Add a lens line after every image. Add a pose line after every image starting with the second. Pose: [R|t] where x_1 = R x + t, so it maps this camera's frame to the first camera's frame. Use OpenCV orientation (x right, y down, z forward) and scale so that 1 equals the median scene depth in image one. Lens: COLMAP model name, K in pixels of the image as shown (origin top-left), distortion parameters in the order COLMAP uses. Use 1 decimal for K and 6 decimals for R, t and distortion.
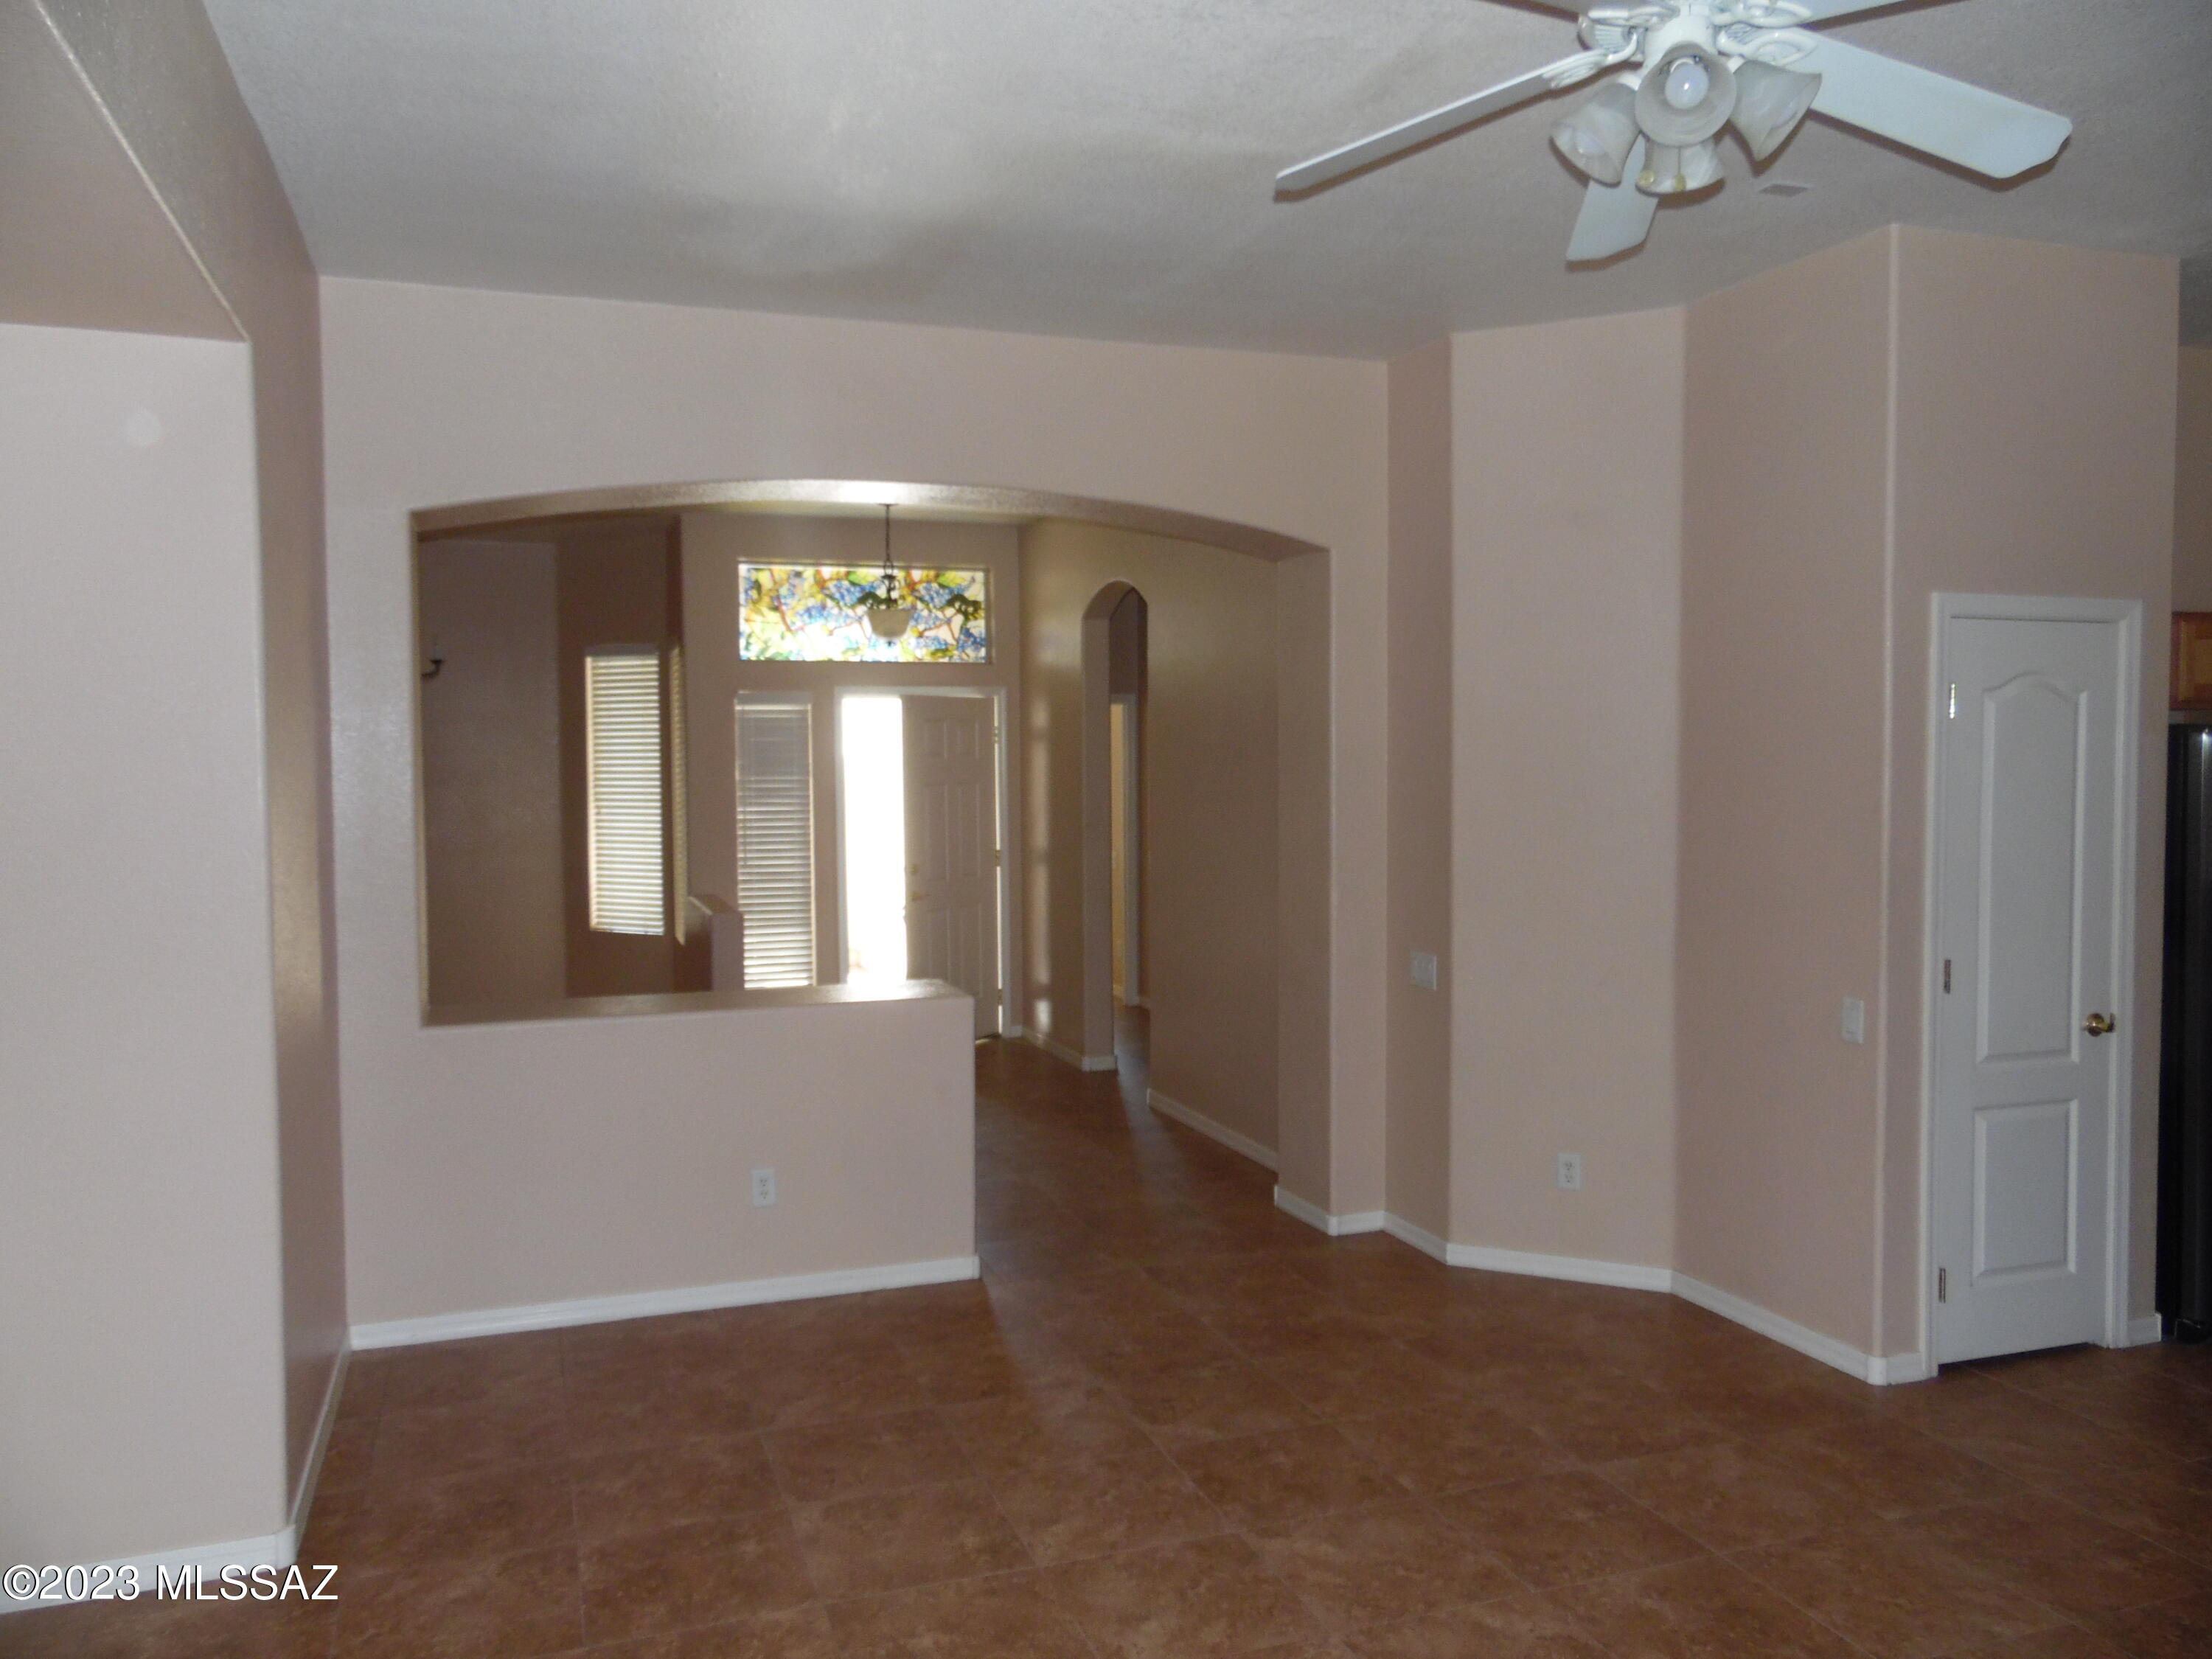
lens RADIAL K [[1666.2, 0, 1112.6], [0, 1666.2, 816.2], [0, 0, 1]] dist [-0.020973, 0.054523]
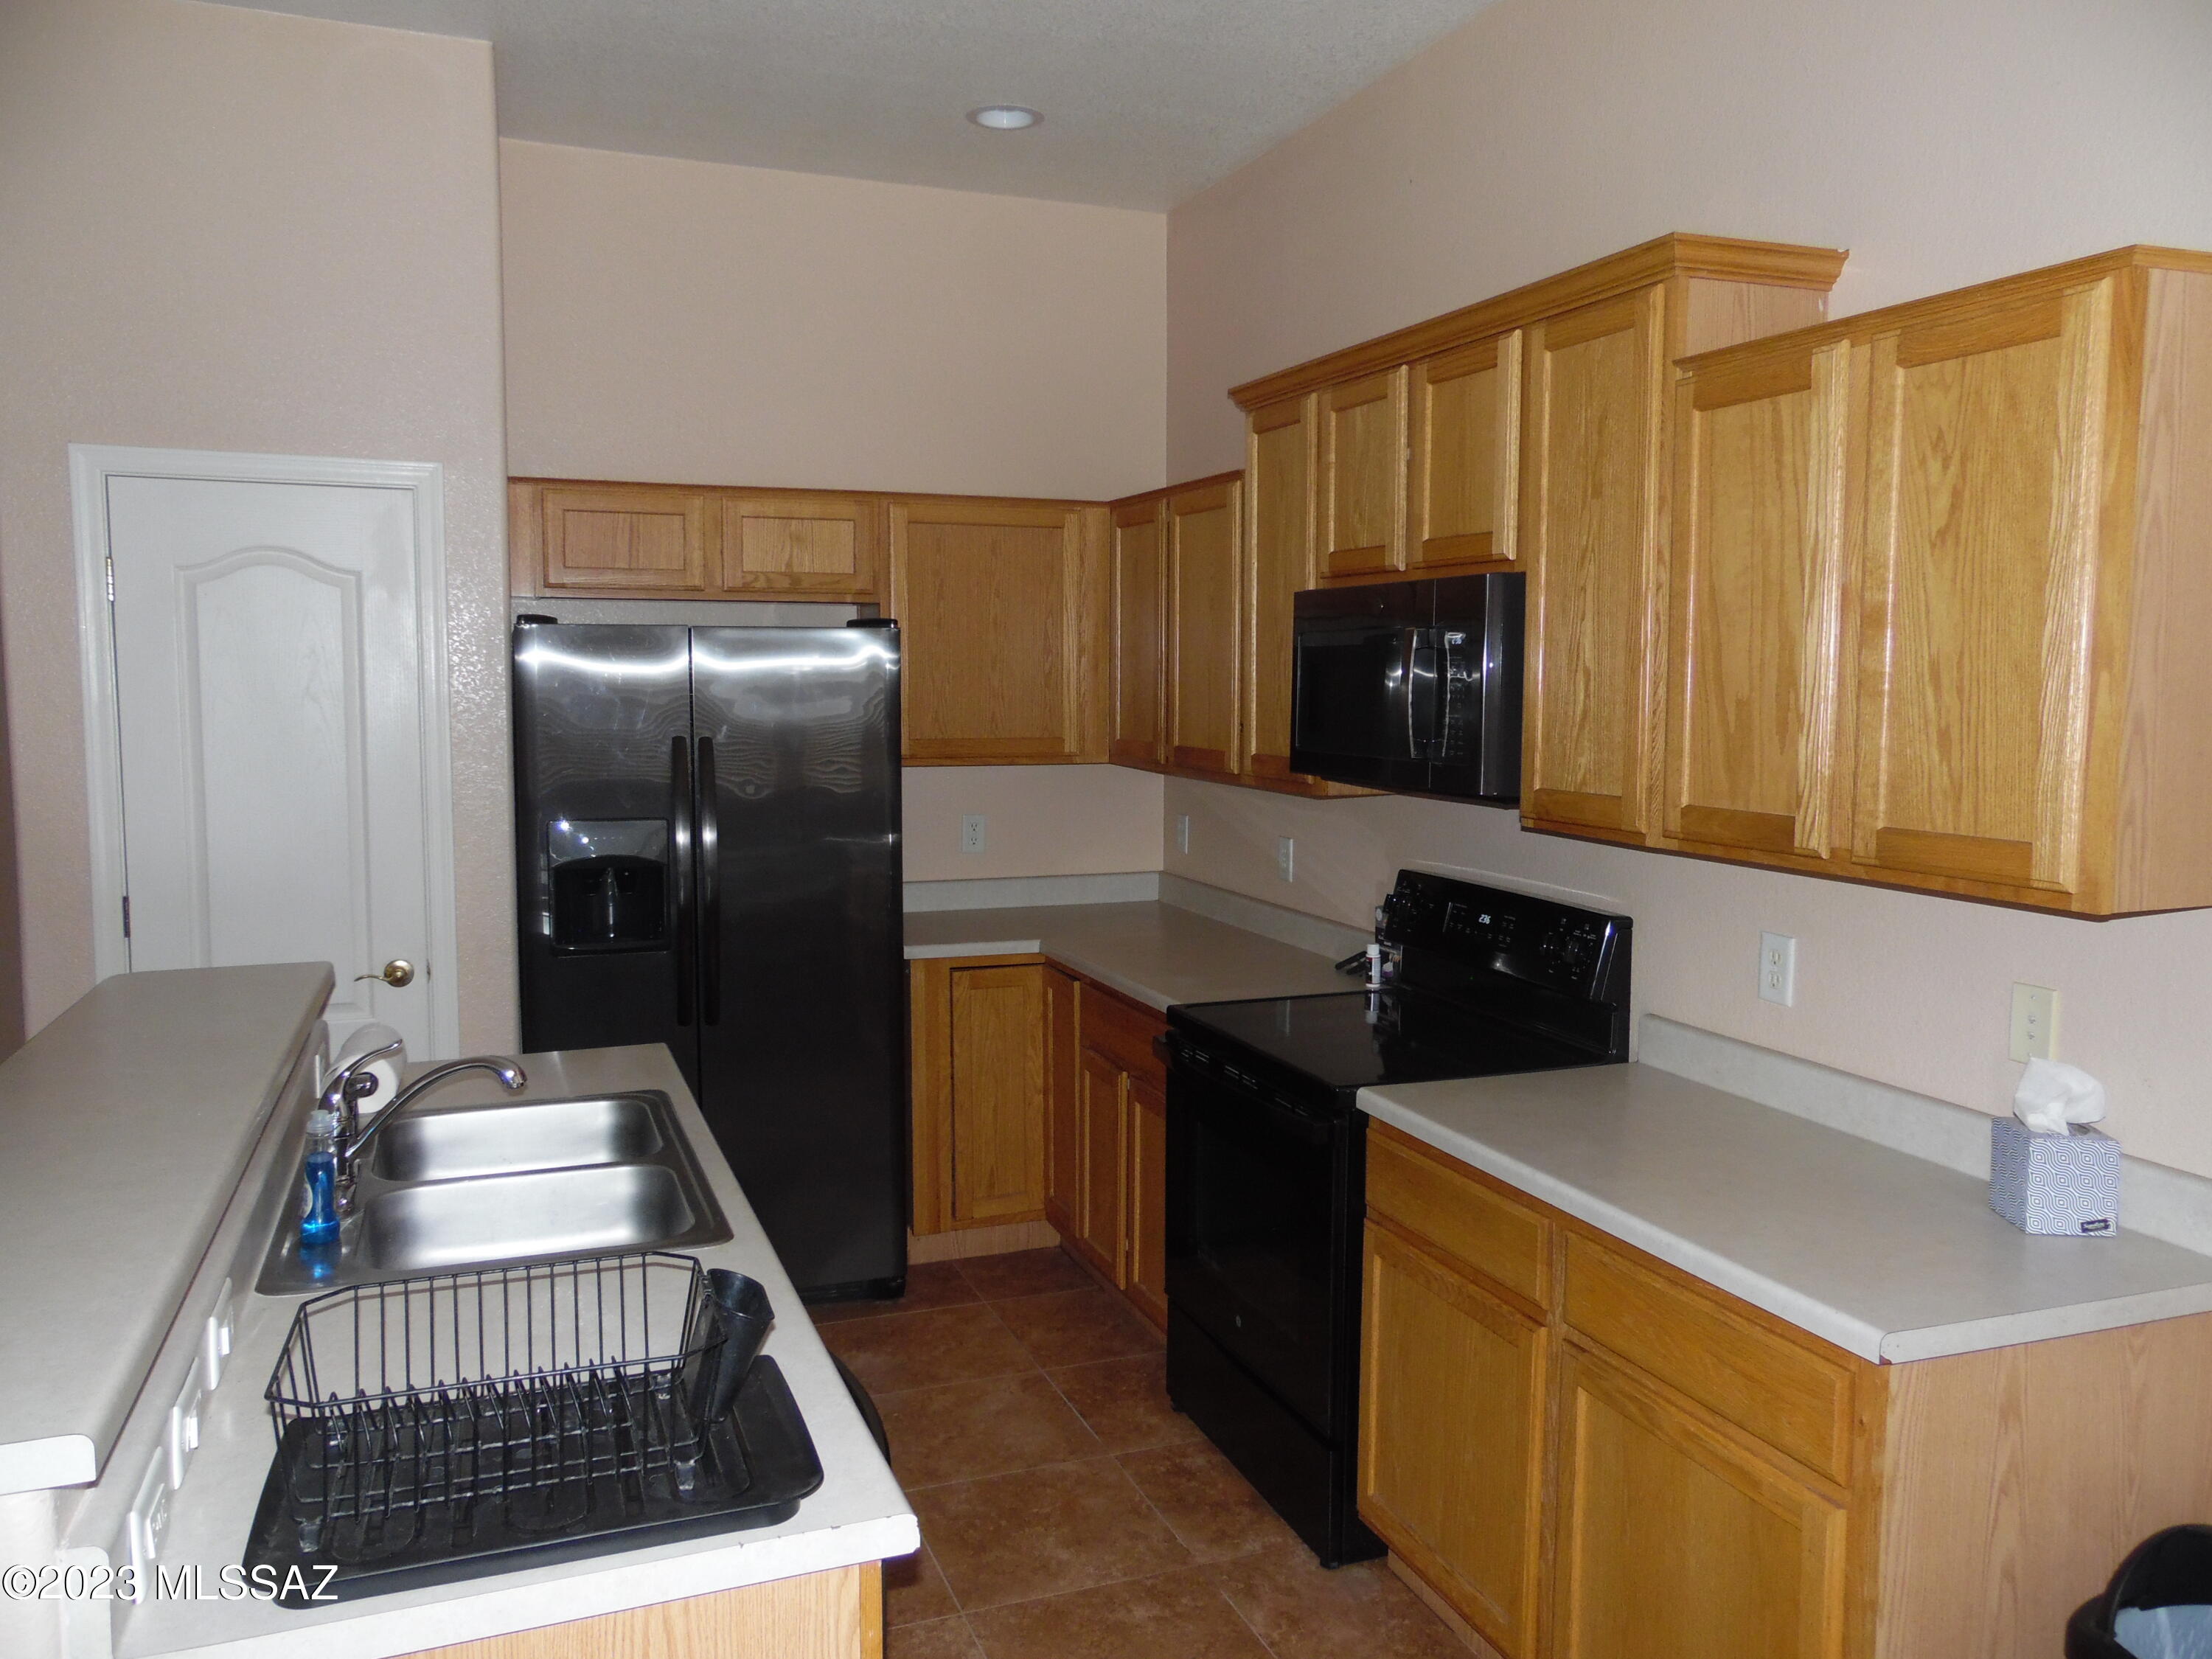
lens RADIAL K [[1666.2, 0, 1123.7], [0, 1666.2, 826.7], [0, 0, 1]] dist [-0.020973, 0.054523]
pose [[0.999343, 0.007453, 0.035481, 0.920827], [-0.009413, 0.998420, 0.055398, 0.002099], [-0.035013, -0.055695, 0.997834, 0.161303]]
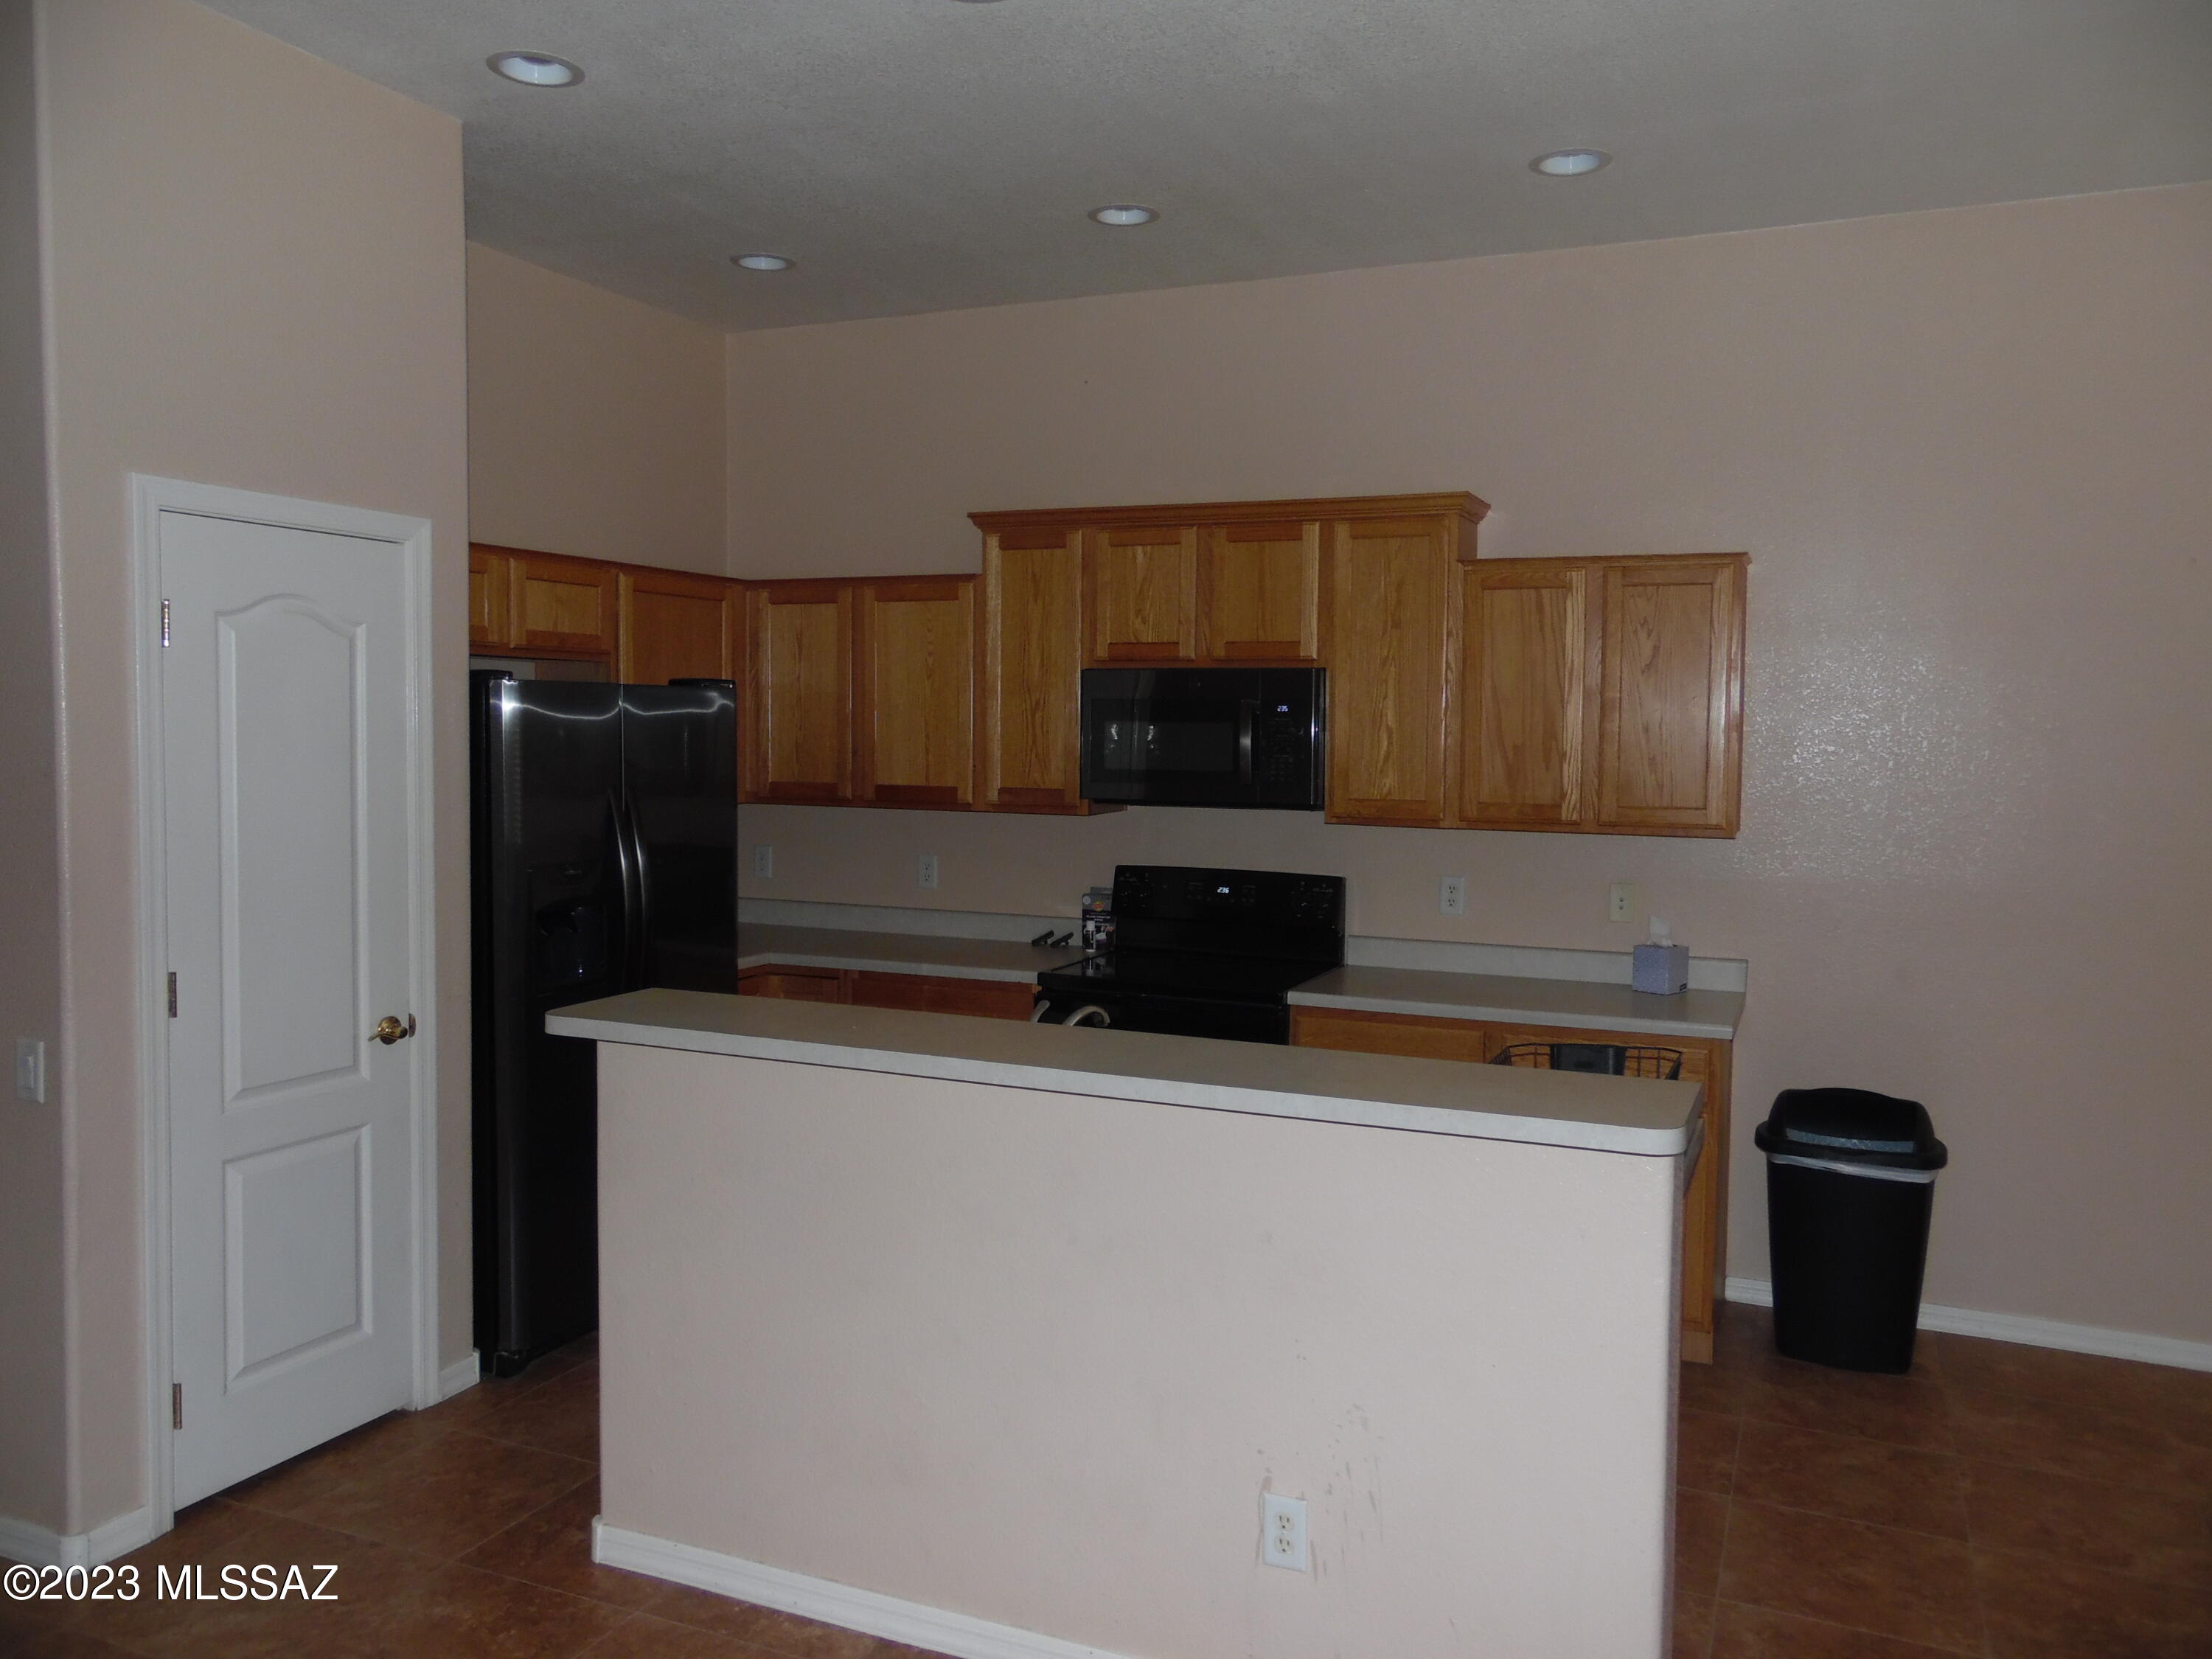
lens RADIAL K [[1666.2, 0, 1111.9], [0, 1666.2, 813.0], [0, 0, 1]] dist [-0.020973, 0.054523]
pose [[0.688951, -0.027079, 0.724302, 0.242816], [0.013787, 0.999611, 0.024258, 0.002367], [-0.724676, -0.006727, 0.689057, 0.173323]]
